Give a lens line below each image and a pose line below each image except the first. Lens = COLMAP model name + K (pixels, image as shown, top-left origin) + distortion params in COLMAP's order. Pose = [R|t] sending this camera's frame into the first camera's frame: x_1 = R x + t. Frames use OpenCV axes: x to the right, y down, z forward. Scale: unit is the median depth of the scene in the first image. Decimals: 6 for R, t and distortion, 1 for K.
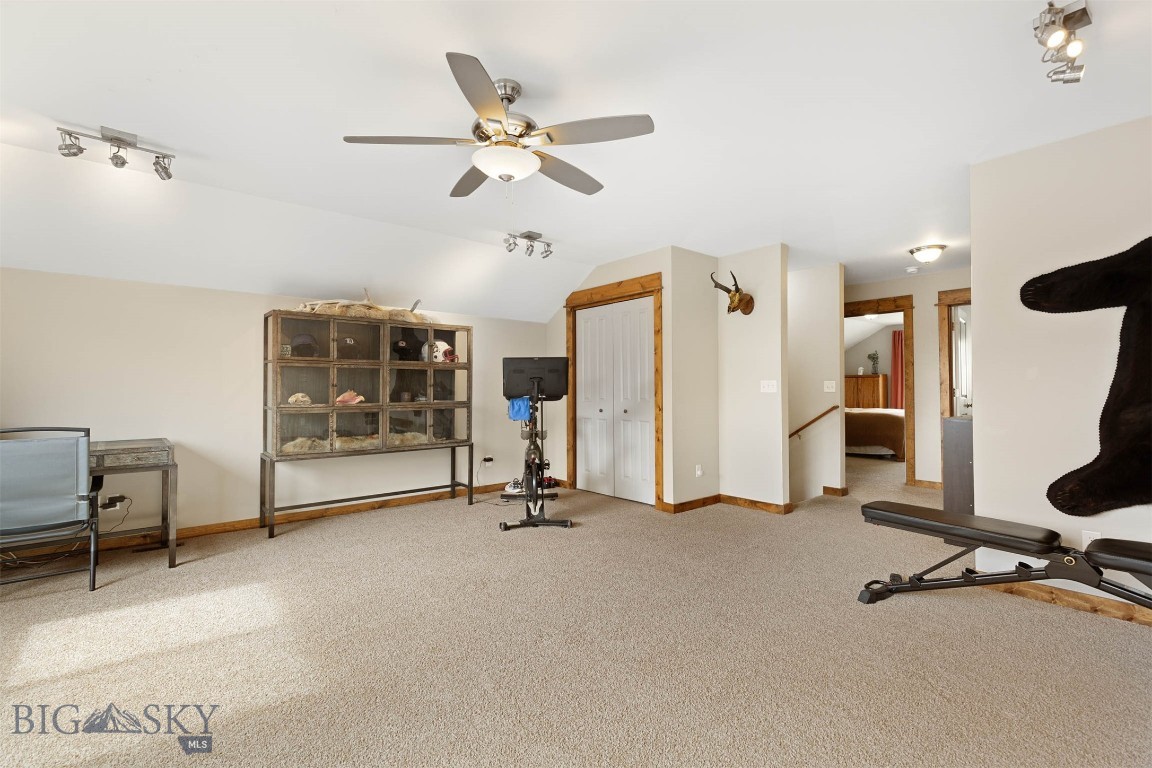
lens RADIAL K [[523.0, 0, 578.9], [0, 523.0, 383.2], [0, 0, 1]] dist [0.013701, 0.000050]
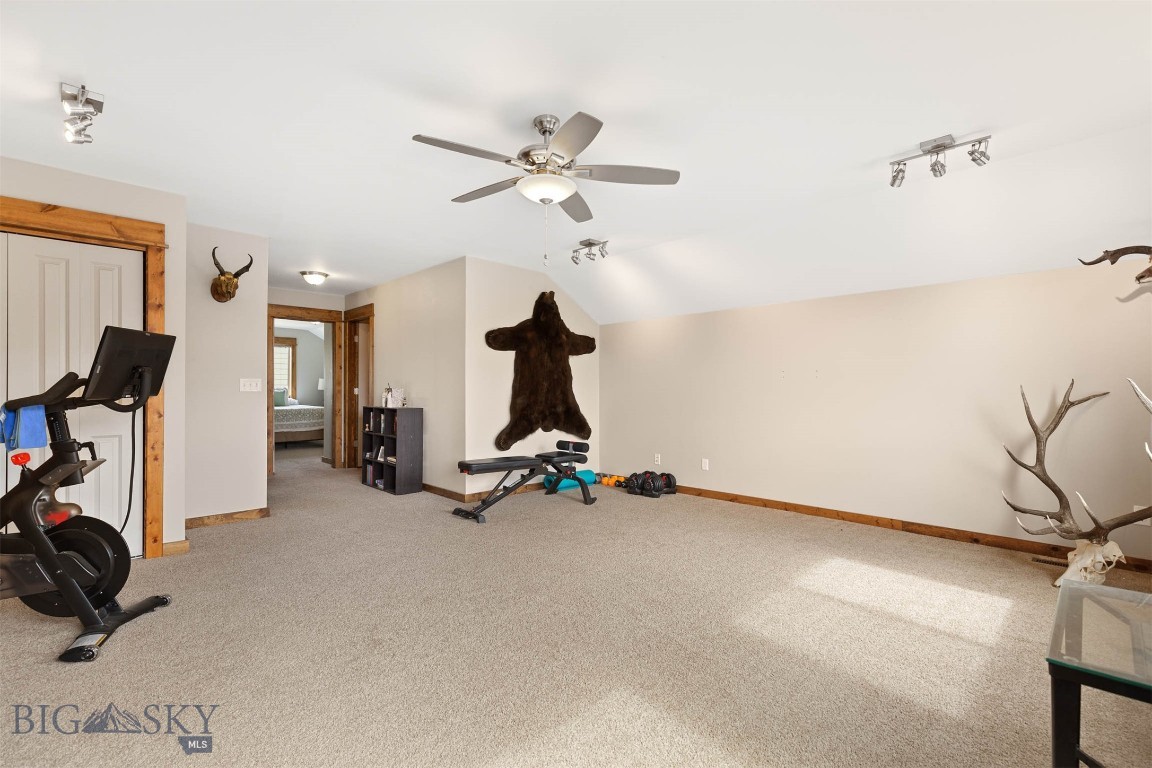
lens RADIAL K [[523.0, 0, 579.6], [0, 523.0, 385.7], [0, 0, 1]] dist [0.013701, 0.000050]
pose [[-0.088662, 0.008456, 0.996026, -0.608590], [-0.013854, 0.999857, -0.009722, 0.008107], [-0.995965, -0.014661, -0.088532, 0.489824]]
